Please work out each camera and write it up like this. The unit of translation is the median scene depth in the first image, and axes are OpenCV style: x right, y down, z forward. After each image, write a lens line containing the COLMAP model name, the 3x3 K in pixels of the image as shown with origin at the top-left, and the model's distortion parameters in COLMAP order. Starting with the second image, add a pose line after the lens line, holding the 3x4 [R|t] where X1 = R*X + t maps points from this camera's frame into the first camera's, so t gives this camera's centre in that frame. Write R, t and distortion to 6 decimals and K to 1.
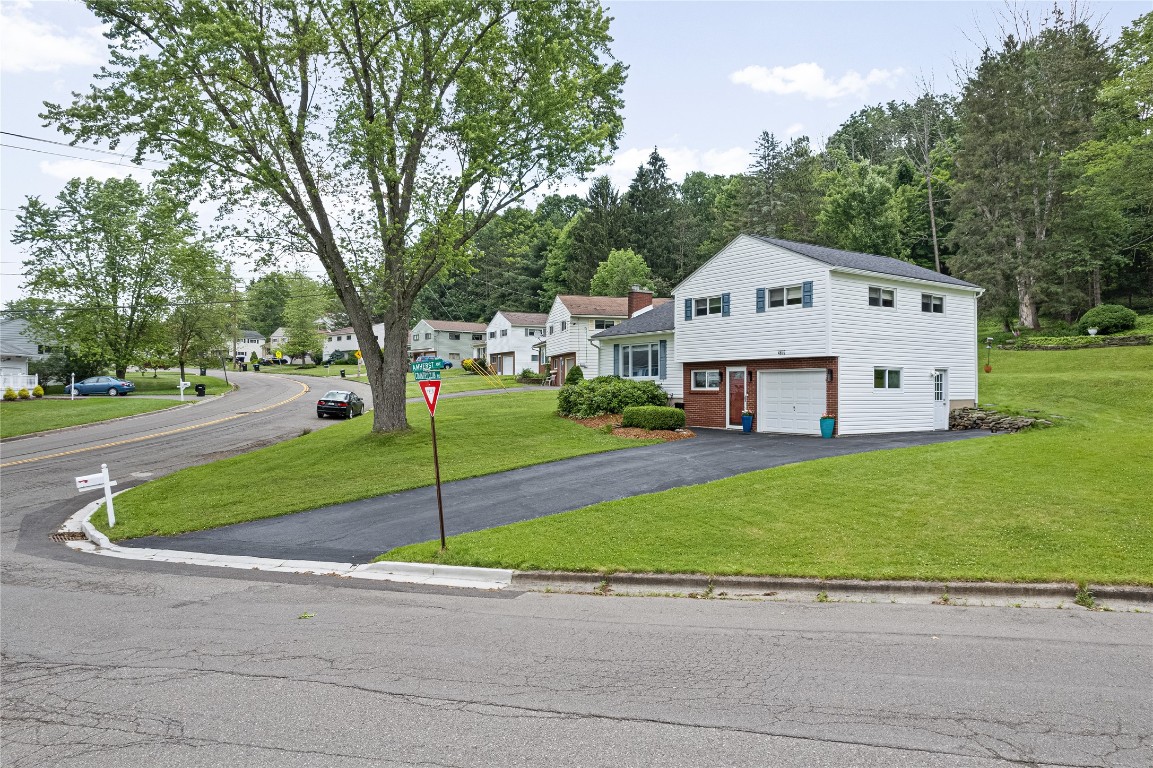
lens RADIAL K [[759.2, 0, 586.3], [0, 759.2, 384.0], [0, 0, 1]] dist [-0.058964, 0.029089]
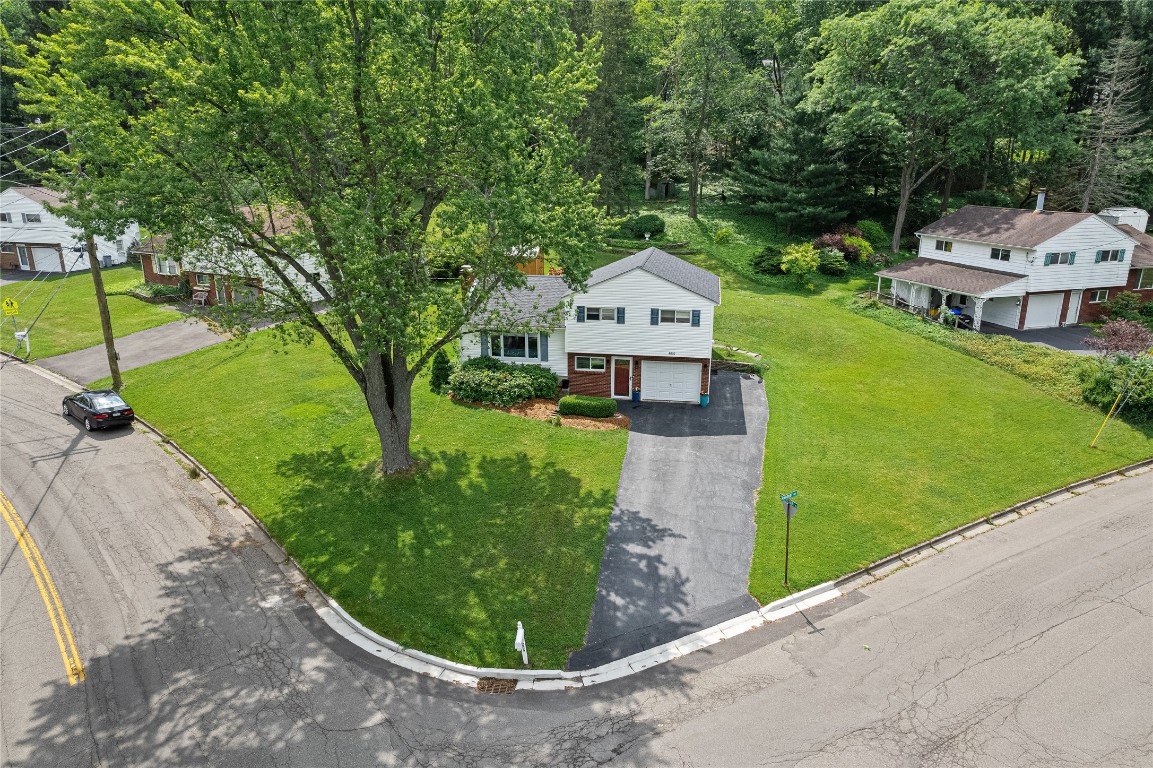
lens RADIAL K [[759.2, 0, 577.4], [0, 759.2, 383.8], [0, 0, 1]] dist [-0.058964, 0.029089]
pose [[0.694850, -0.208782, 0.688181, -0.745788], [-0.001233, 0.956584, 0.291455, -0.341319], [-0.719153, -0.203365, 0.664425, 0.096348]]
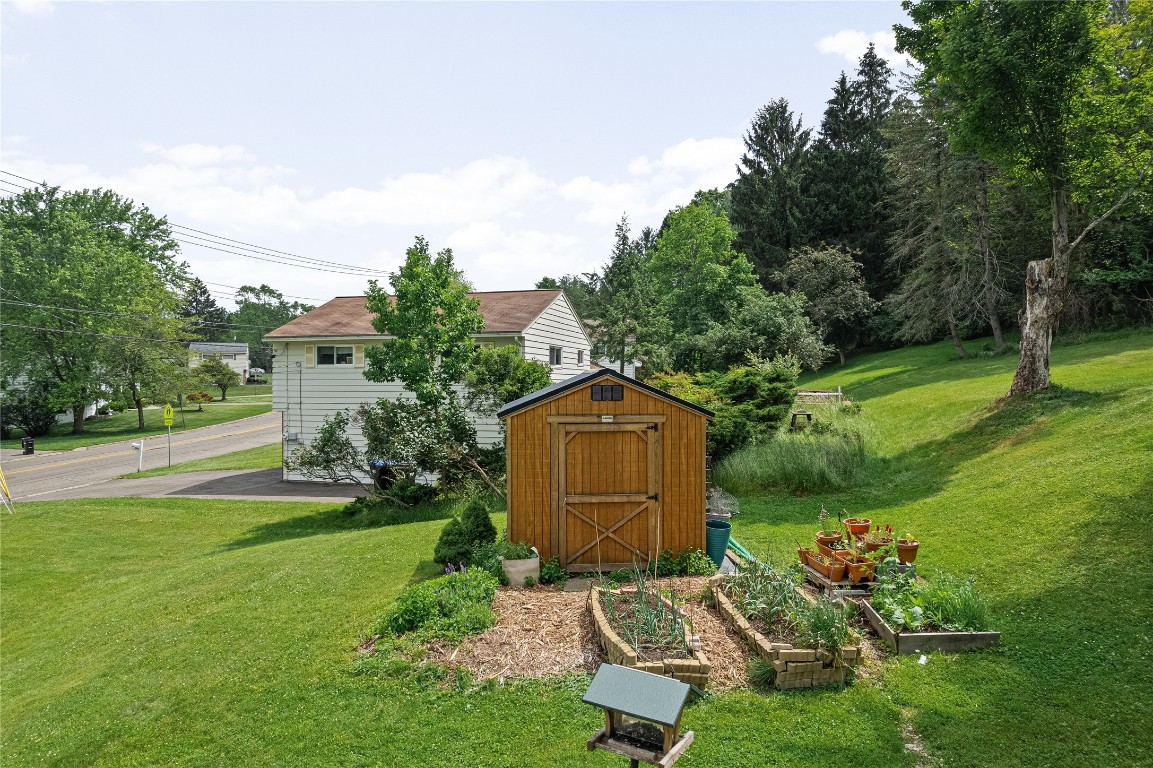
lens RADIAL K [[759.2, 0, 578.1], [0, 759.2, 383.8], [0, 0, 1]] dist [-0.058964, 0.029089]
pose [[0.868566, 0.002513, -0.495567, 0.744120], [0.003753, 0.999925, 0.011649, -0.119579], [0.495559, -0.011978, 0.868491, 1.206948]]
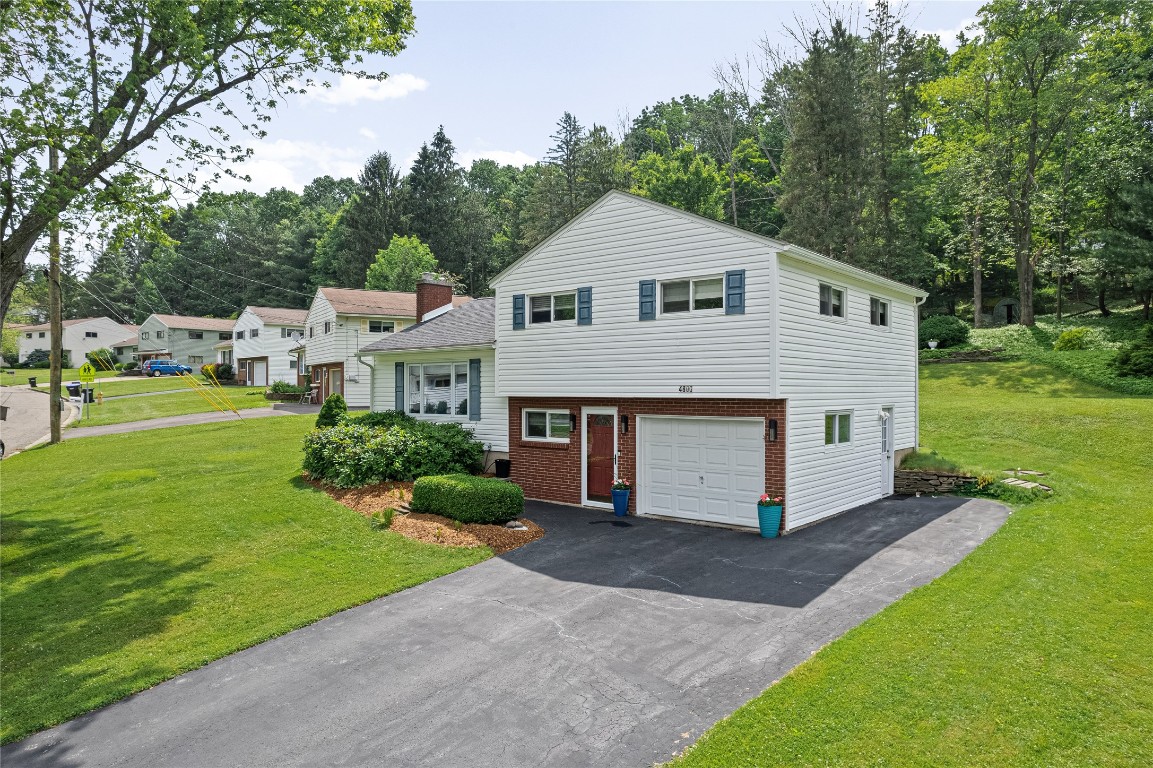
lens RADIAL K [[759.2, 0, 581.3], [0, 759.2, 384.1], [0, 0, 1]] dist [-0.058964, 0.029089]
pose [[0.960795, -0.002463, 0.277250, 0.010530], [0.001929, 0.999996, 0.002197, -0.037757], [-0.277254, -0.001576, 0.960795, 0.360608]]
